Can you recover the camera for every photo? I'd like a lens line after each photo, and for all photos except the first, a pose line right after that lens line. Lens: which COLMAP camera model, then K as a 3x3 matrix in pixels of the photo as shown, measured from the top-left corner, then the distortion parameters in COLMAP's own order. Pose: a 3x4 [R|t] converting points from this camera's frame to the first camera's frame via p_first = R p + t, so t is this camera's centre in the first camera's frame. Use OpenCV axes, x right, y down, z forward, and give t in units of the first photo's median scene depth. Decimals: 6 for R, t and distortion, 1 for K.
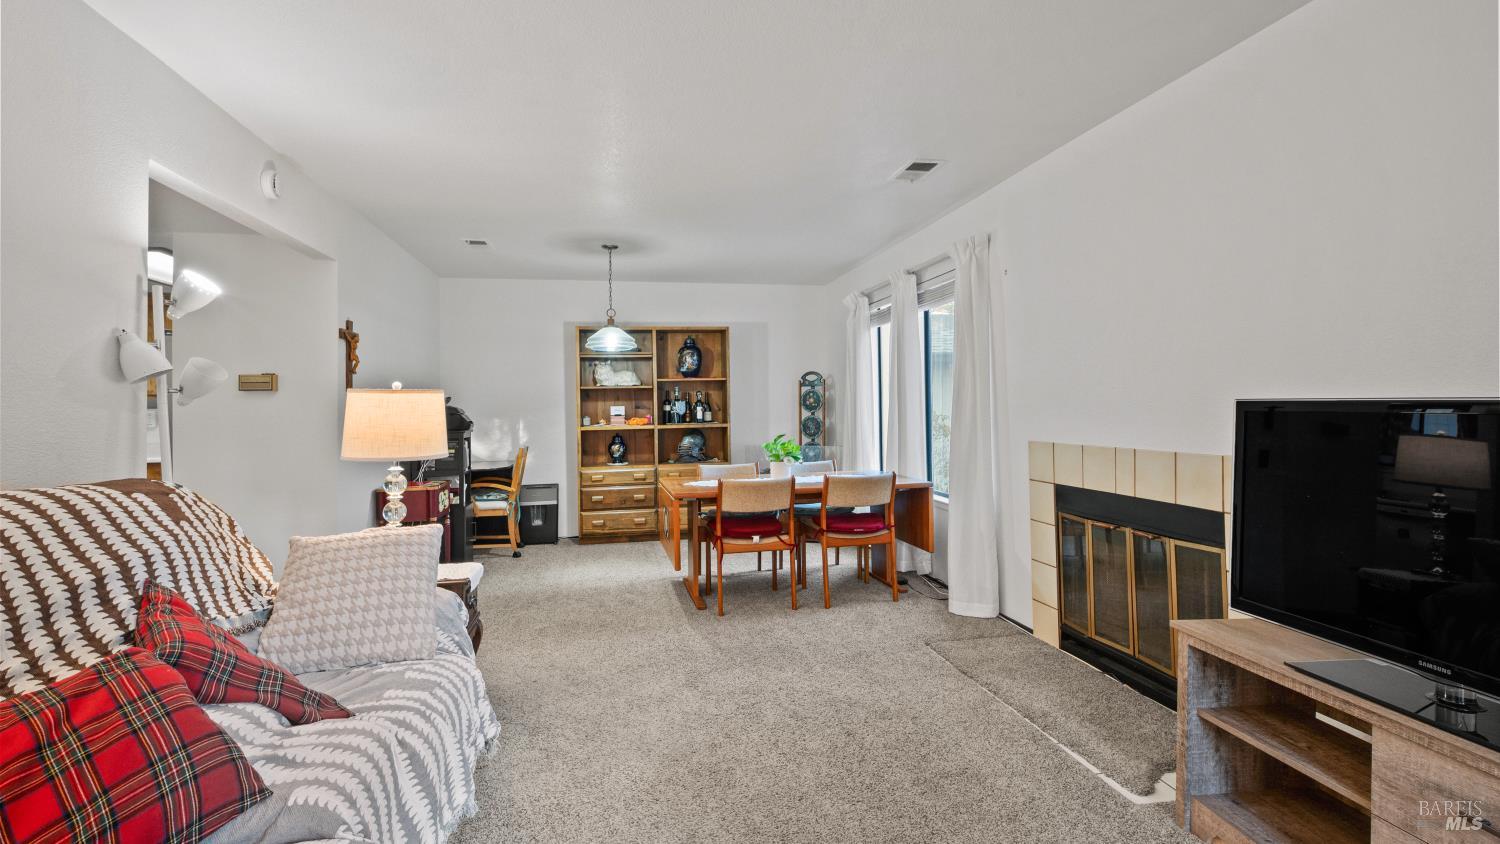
lens RADIAL K [[658.7, 0, 727.9], [0, 658.7, 398.2], [0, 0, 1]] dist [0.008468, -0.003536]
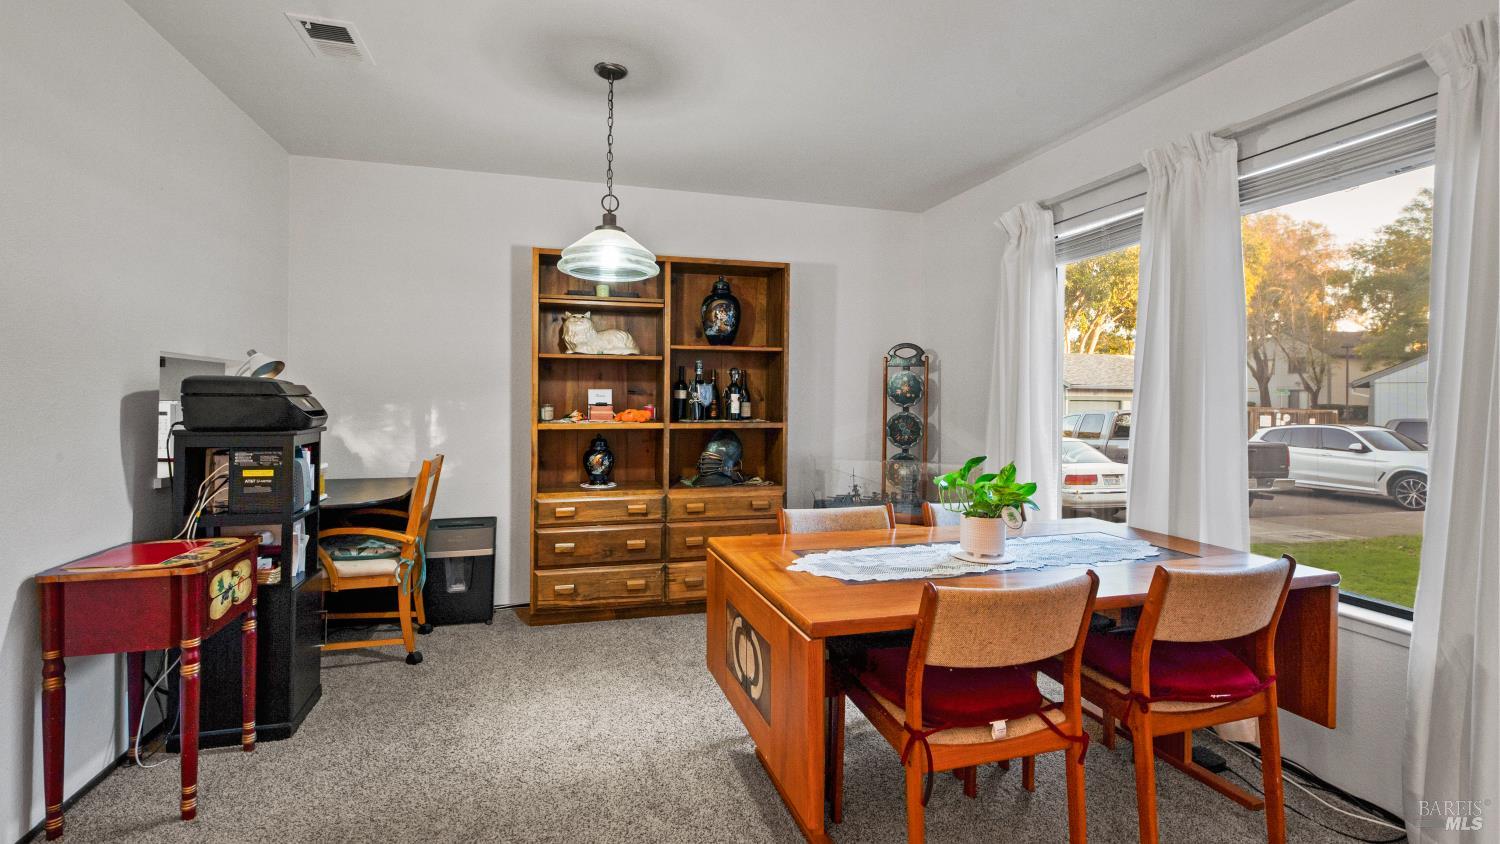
lens RADIAL K [[658.7, 0, 729.1], [0, 658.7, 399.0], [0, 0, 1]] dist [0.008468, -0.003536]
pose [[0.996038, 0.025944, 0.085059, -0.106127], [-0.027480, 0.999479, 0.016938, 0.008063], [-0.084575, -0.019208, 0.996232, 0.411574]]
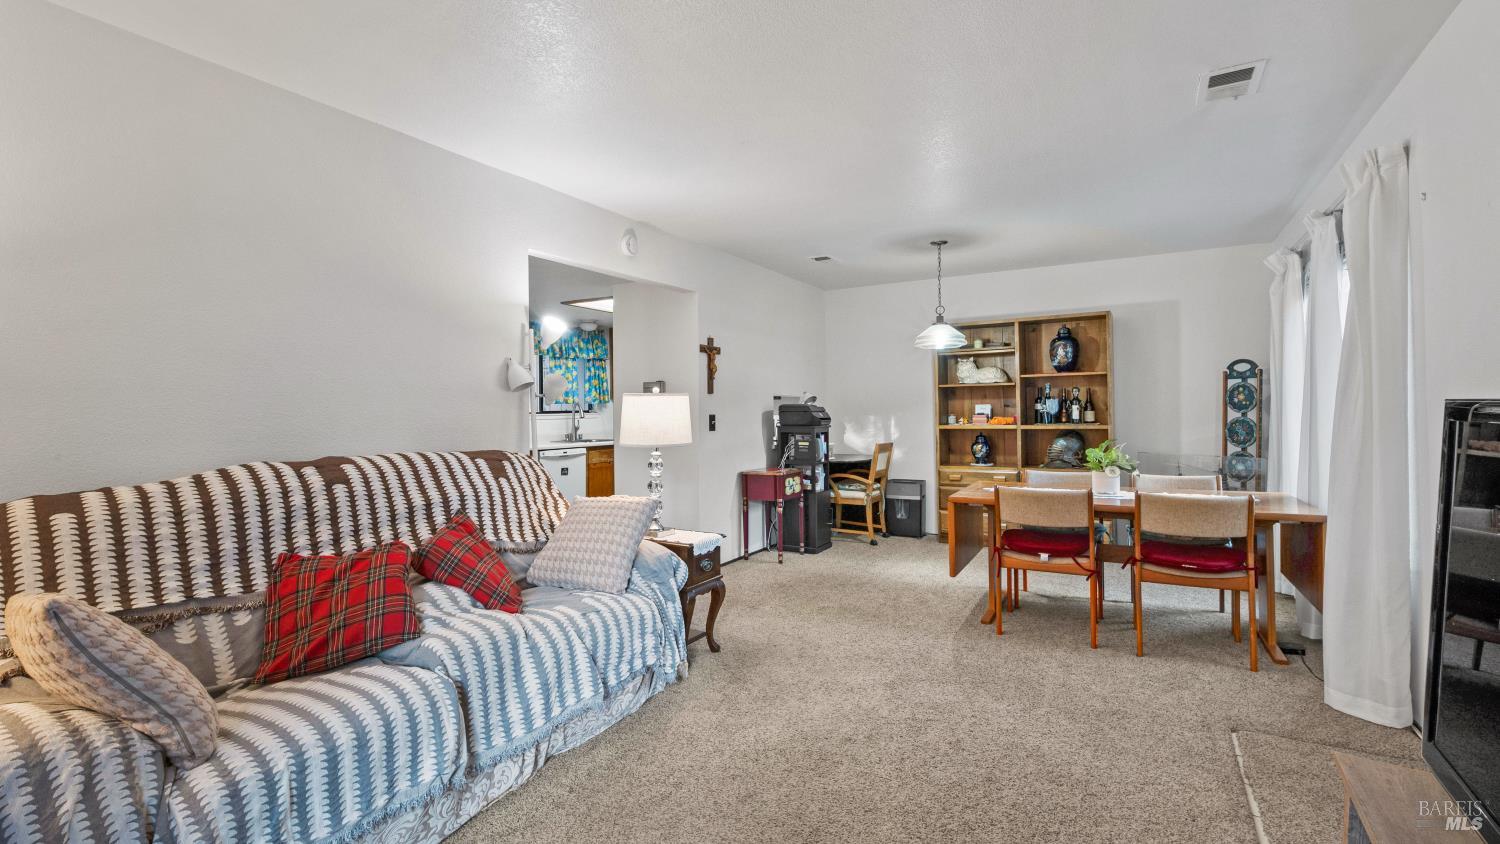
lens RADIAL K [[658.7, 0, 753.2], [0, 658.7, 407.6], [0, 0, 1]] dist [0.008468, -0.003536]
pose [[0.760641, 0.004611, -0.649156, 0.211535], [0.008284, 0.999824, 0.016808, -0.002066], [0.649120, -0.018162, 0.760469, 0.055868]]
